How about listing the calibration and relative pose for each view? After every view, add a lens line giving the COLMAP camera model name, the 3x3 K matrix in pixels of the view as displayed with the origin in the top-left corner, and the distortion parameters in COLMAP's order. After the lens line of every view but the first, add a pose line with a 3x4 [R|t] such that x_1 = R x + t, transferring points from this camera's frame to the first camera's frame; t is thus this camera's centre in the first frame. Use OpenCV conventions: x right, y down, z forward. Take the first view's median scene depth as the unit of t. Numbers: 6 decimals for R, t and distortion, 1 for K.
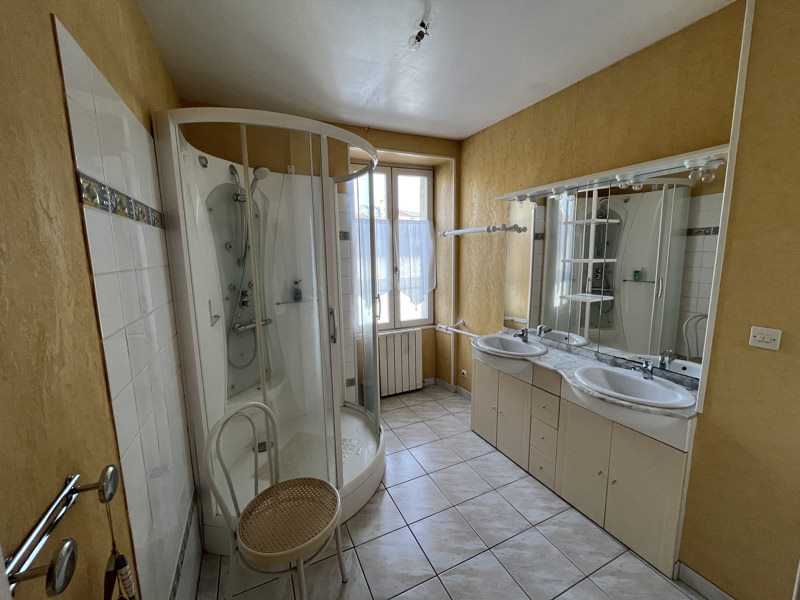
lens RADIAL K [[323.6, 0, 399.9], [0, 323.6, 298.7], [0, 0, 1]] dist [-0.001967, -0.000328]
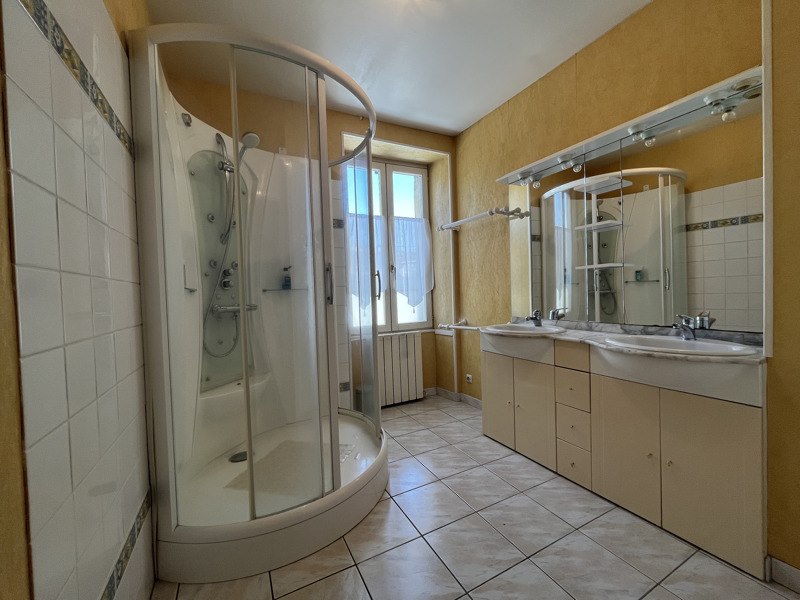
lens RADIAL K [[323.6, 0, 399.1], [0, 323.6, 300.0], [0, 0, 1]] dist [-0.001967, -0.000328]
pose [[0.999156, -0.018045, 0.036907, -0.042343], [0.022497, 0.992026, -0.124013, 0.184218], [-0.034375, 0.124739, 0.991594, 0.114970]]
